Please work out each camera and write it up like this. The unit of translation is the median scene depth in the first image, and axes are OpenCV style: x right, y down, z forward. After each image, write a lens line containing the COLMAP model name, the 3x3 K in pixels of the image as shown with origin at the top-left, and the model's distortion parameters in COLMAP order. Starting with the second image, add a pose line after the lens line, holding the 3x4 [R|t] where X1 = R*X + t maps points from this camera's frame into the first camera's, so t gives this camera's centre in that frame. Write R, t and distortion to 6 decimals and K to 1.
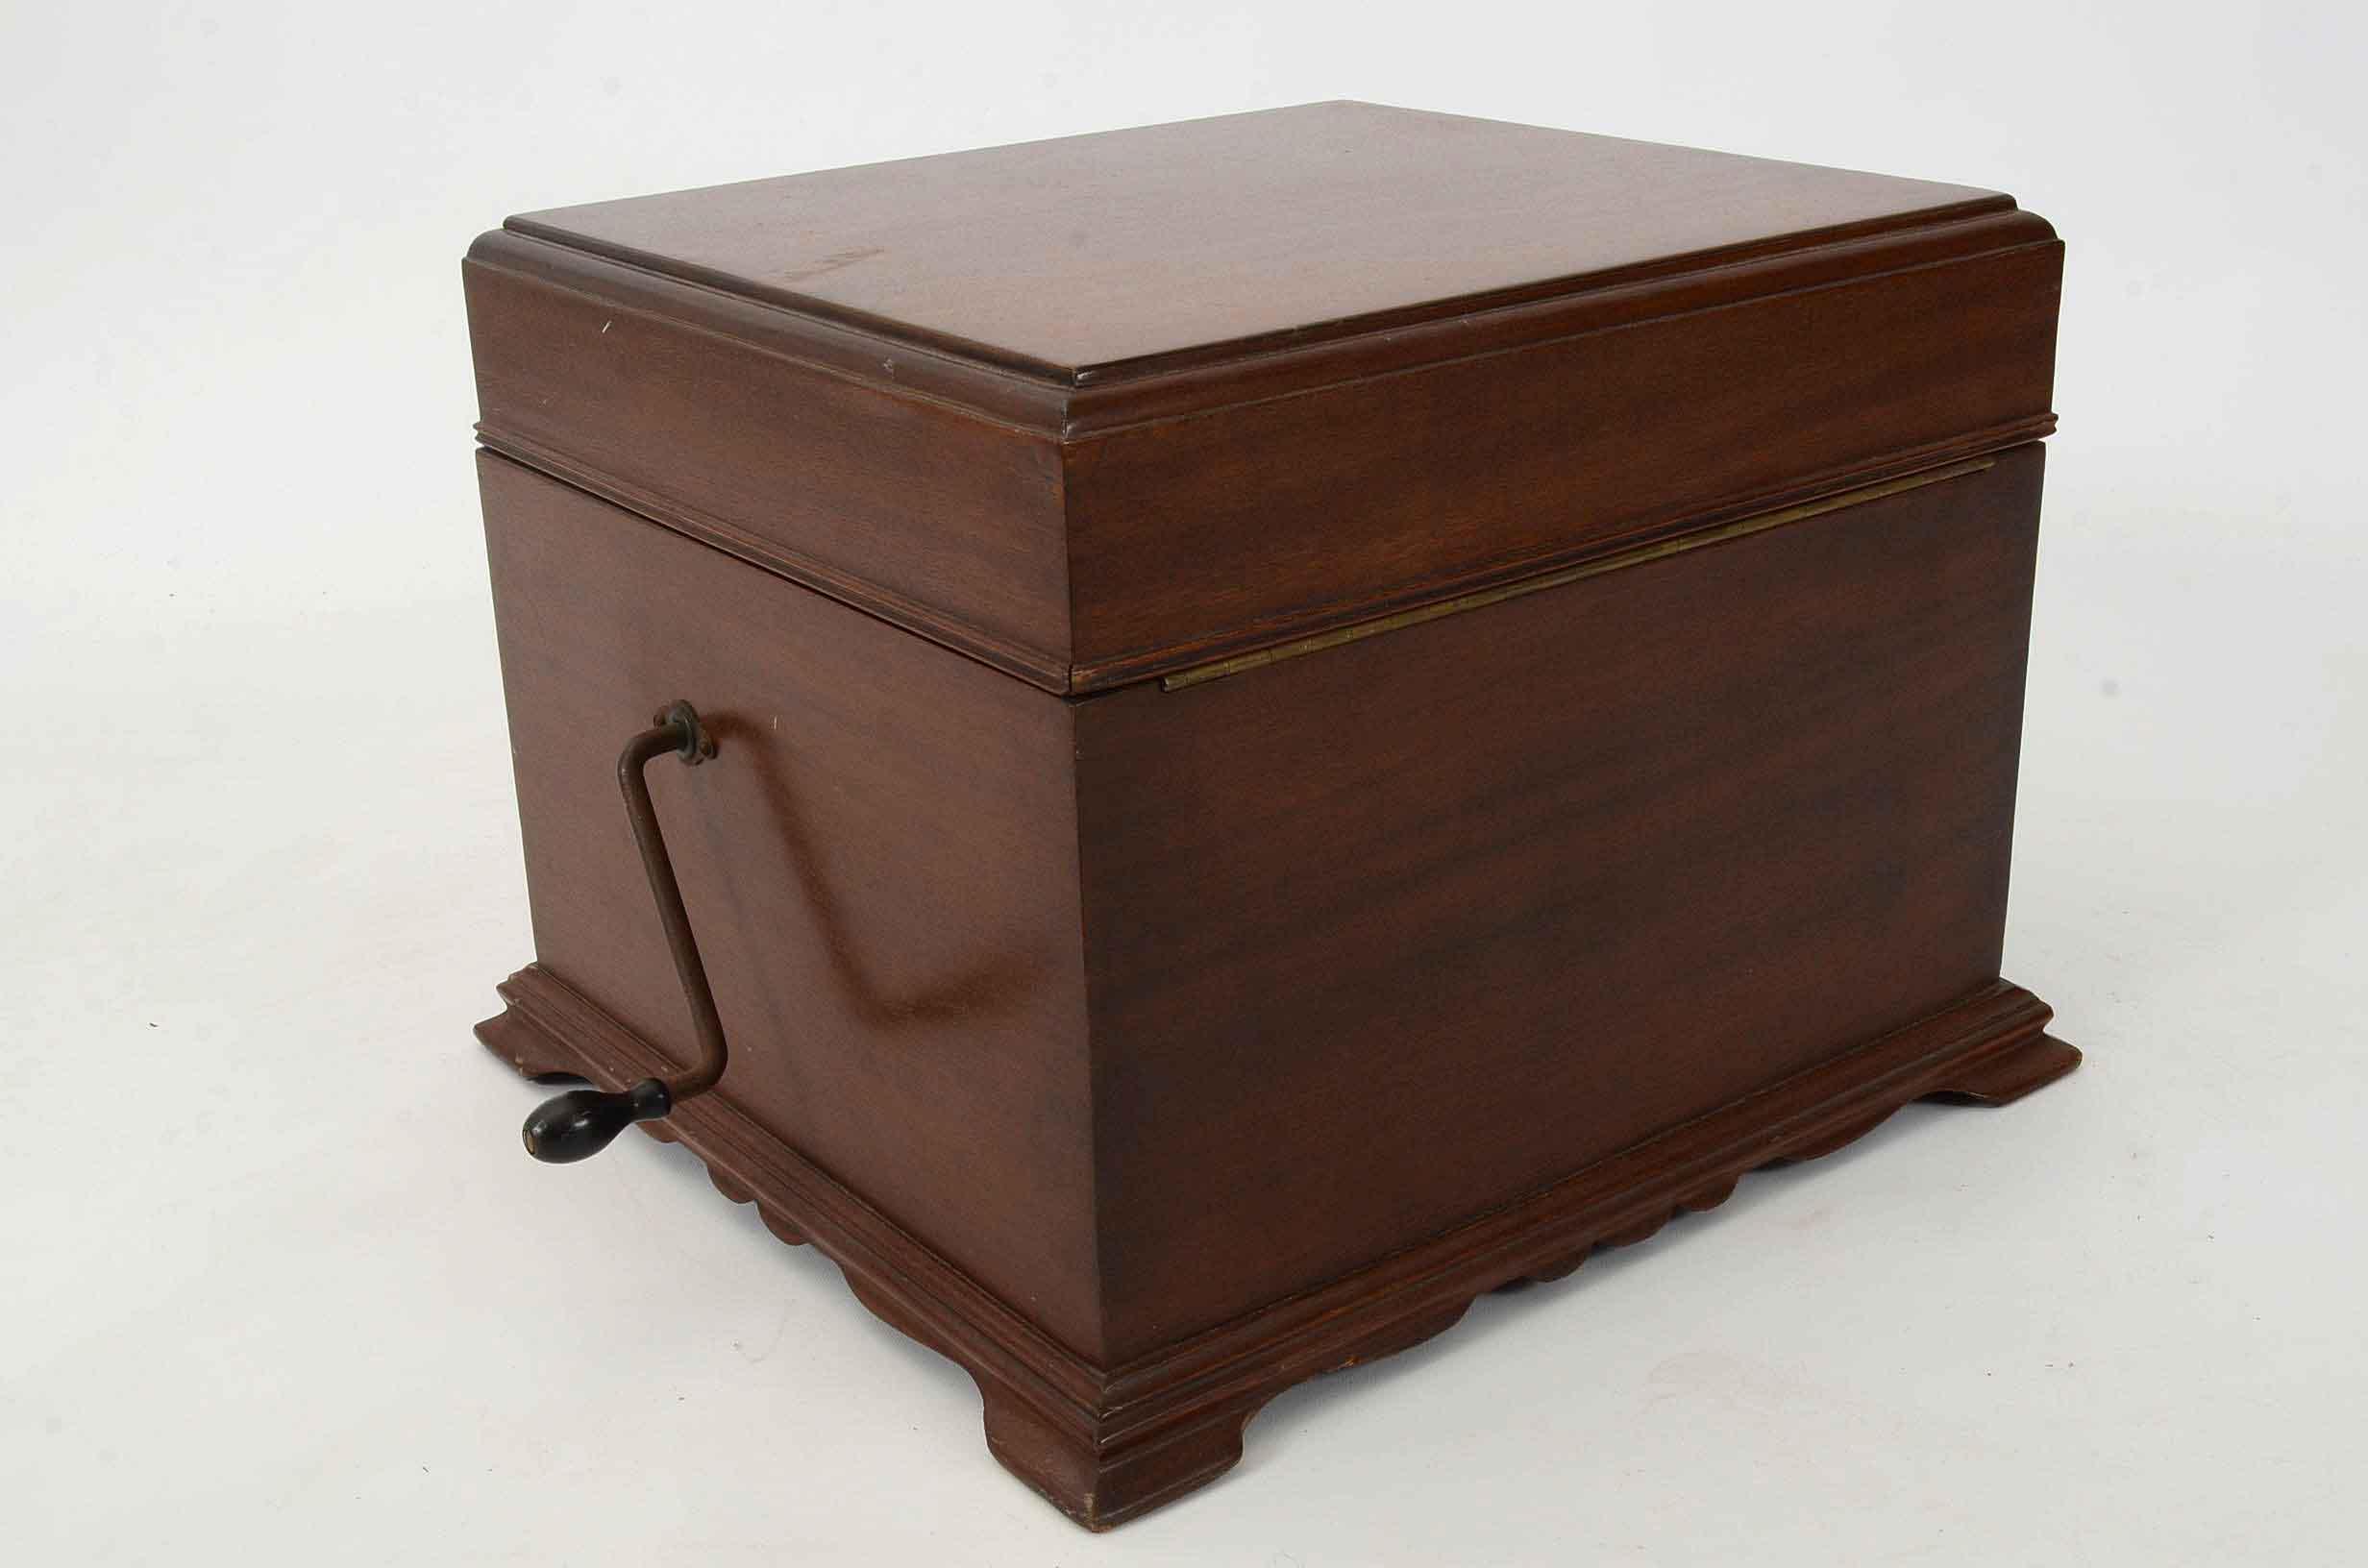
lens RADIAL K [[2880.3, 0, 1184.0], [0, 2880.3, 784.0], [0, 0, 1]] dist [-0.013776, -0.002050]
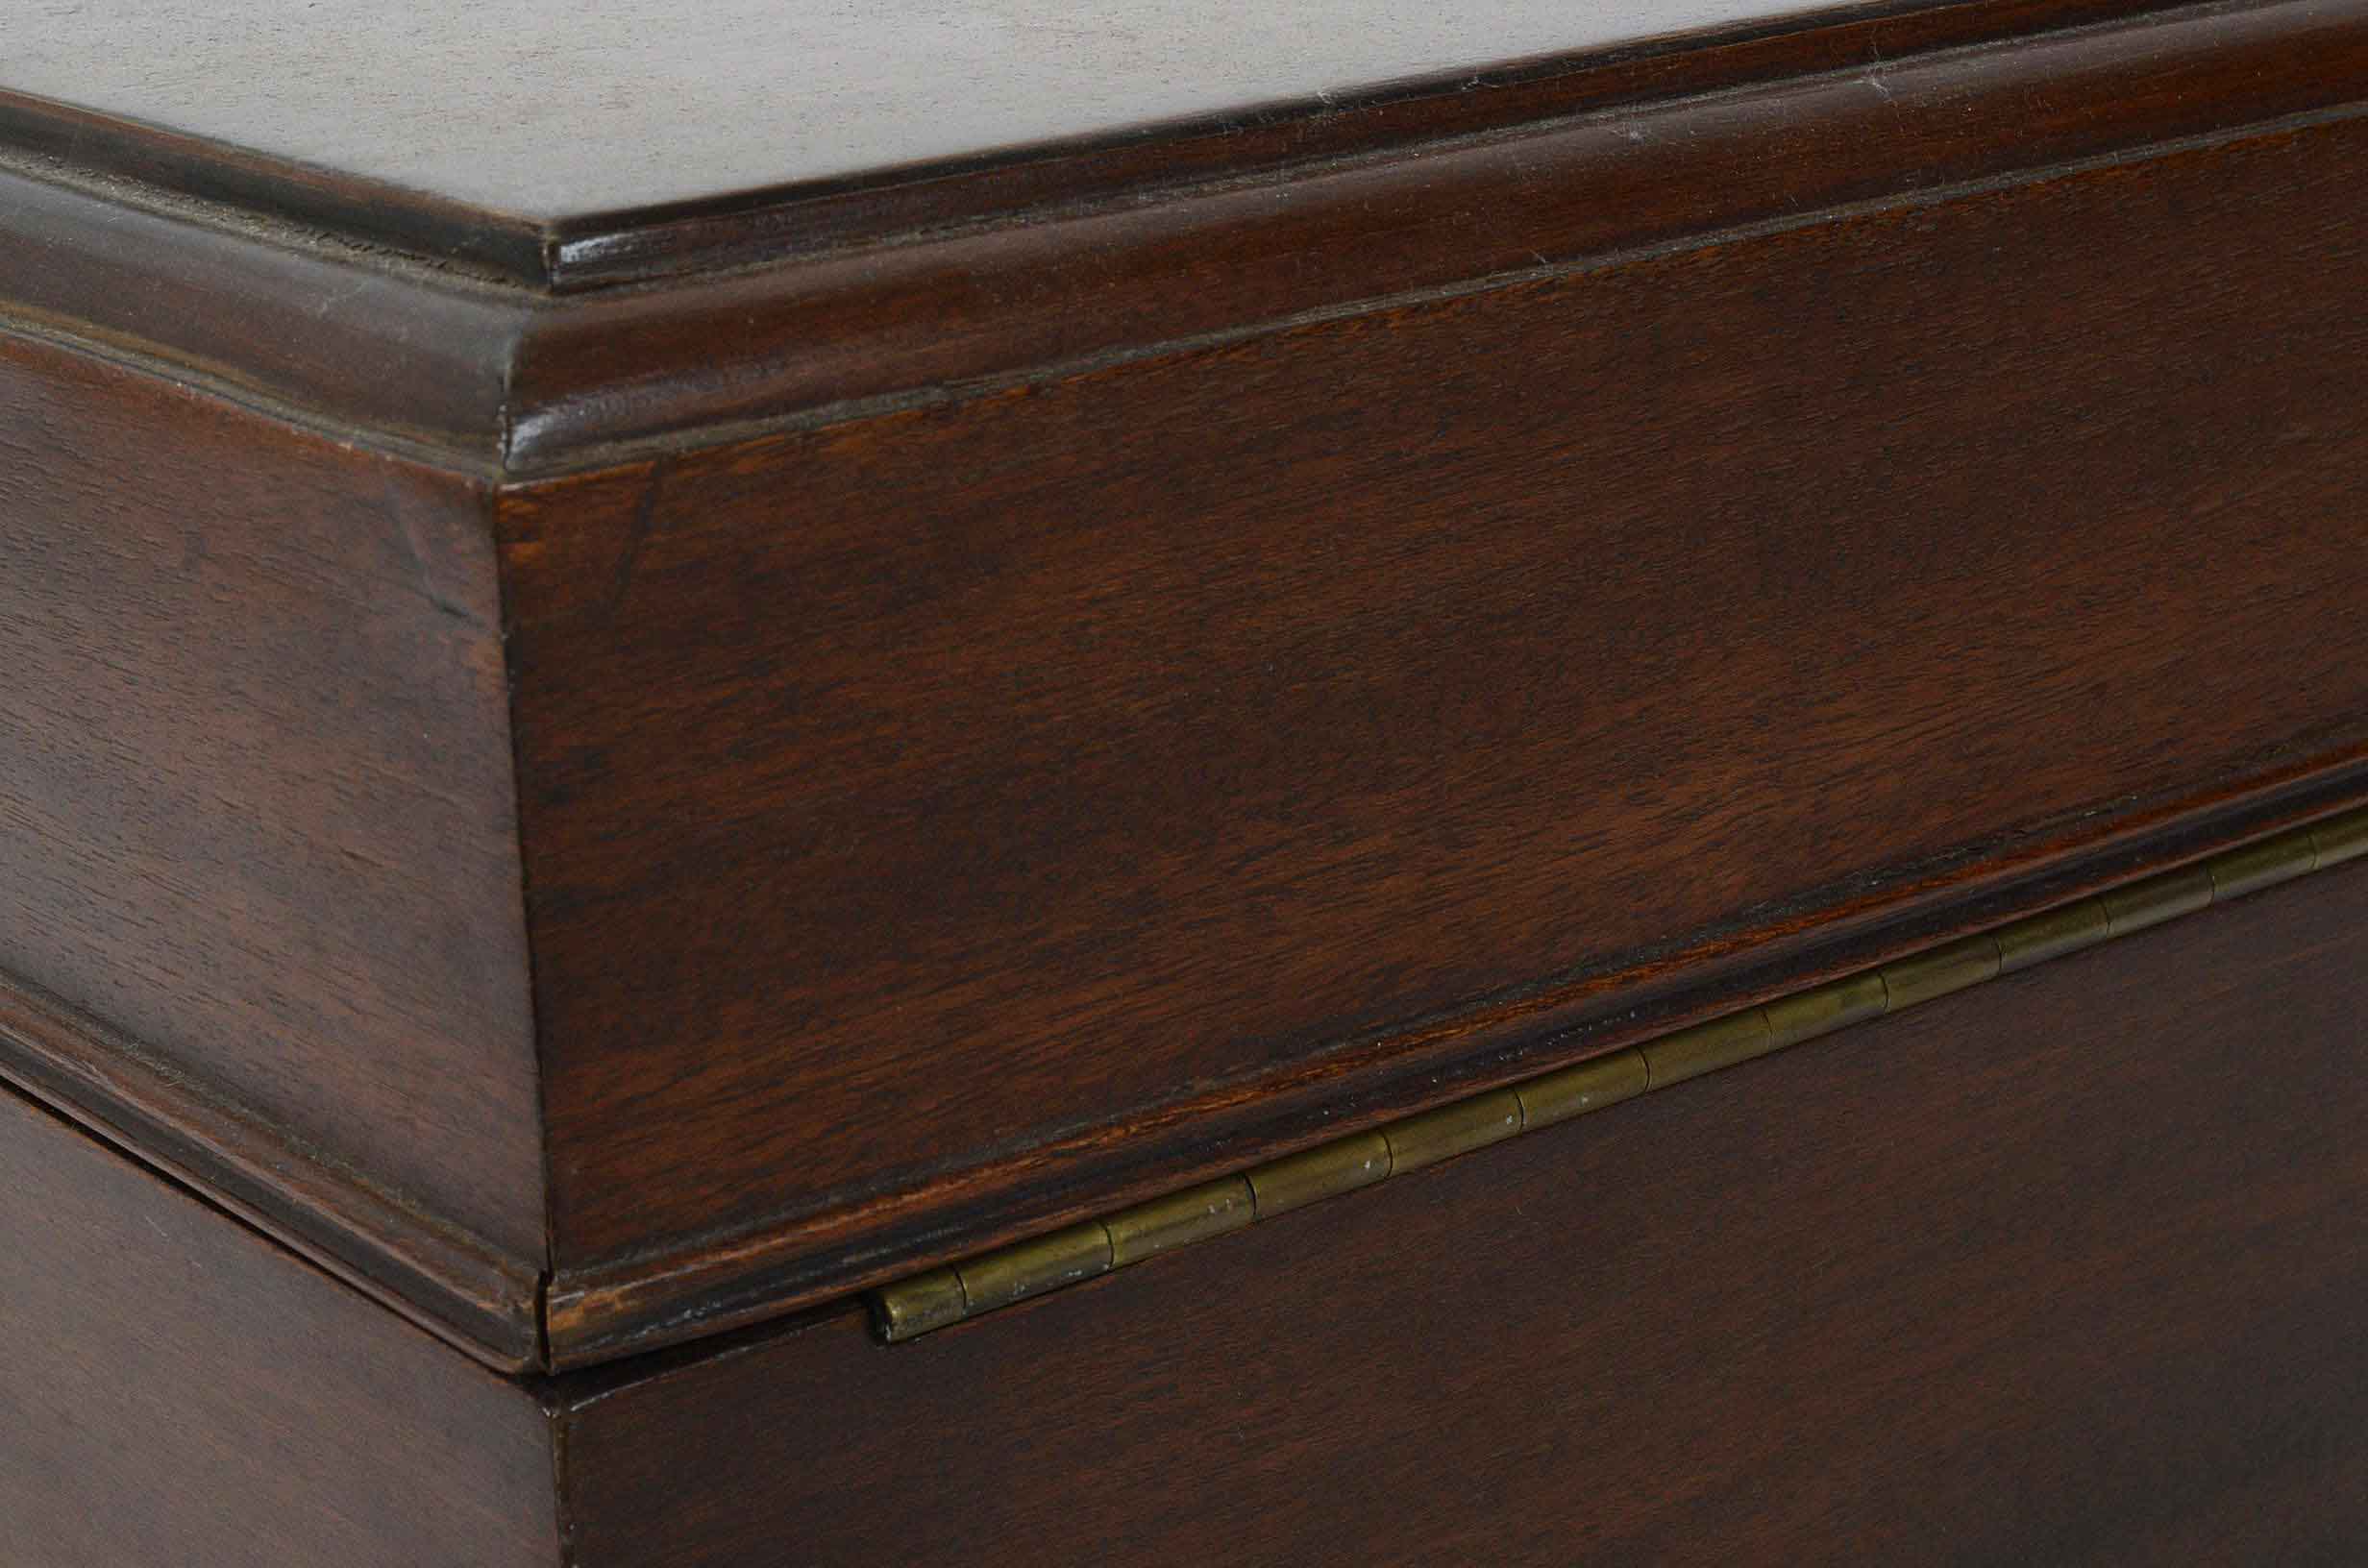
lens RADIAL K [[5225.6, 0, 1184.0], [0, 5225.6, 784.0], [0, 0, 1]] dist [0.003307, -0.086906]
pose [[0.999771, -0.008939, 0.019432, 0.013462], [0.010142, 0.997979, -0.062730, -0.054905], [-0.018832, 0.062913, 0.997841, 0.474854]]
